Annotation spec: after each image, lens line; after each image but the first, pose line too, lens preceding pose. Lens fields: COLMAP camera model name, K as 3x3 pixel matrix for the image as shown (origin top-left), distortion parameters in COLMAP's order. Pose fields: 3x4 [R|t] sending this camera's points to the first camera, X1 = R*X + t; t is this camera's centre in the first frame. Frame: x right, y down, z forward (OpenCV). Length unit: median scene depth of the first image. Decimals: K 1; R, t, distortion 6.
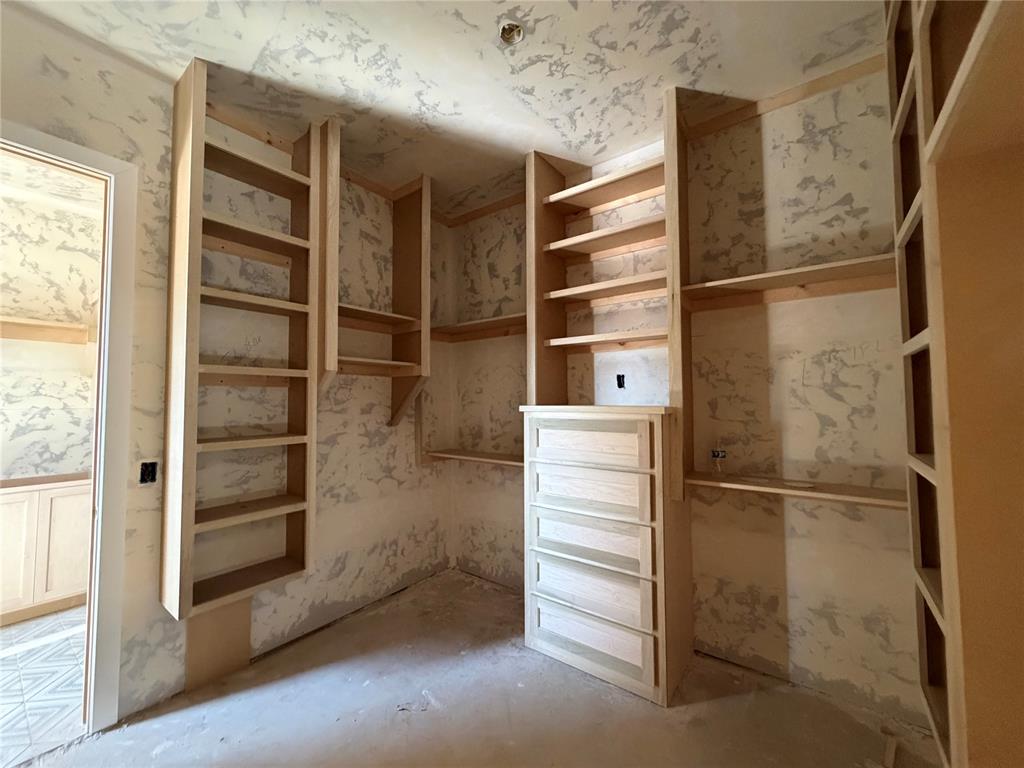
lens RADIAL K [[405.6, 0, 512.0], [0, 405.6, 384.0], [0, 0, 1]] dist [0.002170, 0.000176]
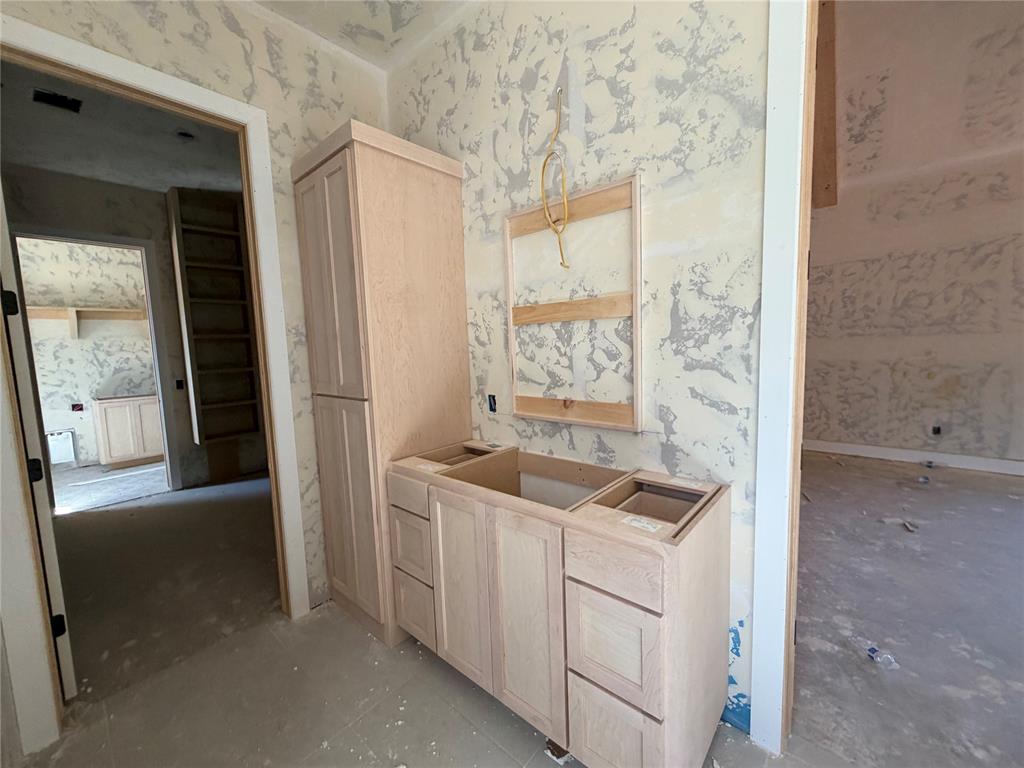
lens RADIAL K [[405.6, 0, 512.0], [0, 405.6, 384.0], [0, 0, 1]] dist [0.002170, 0.000176]
pose [[0.996704, -0.022421, -0.077969, 0.690492], [0.032915, 0.990156, 0.136040, -0.015431], [0.074151, -0.138158, 0.987631, -0.669610]]
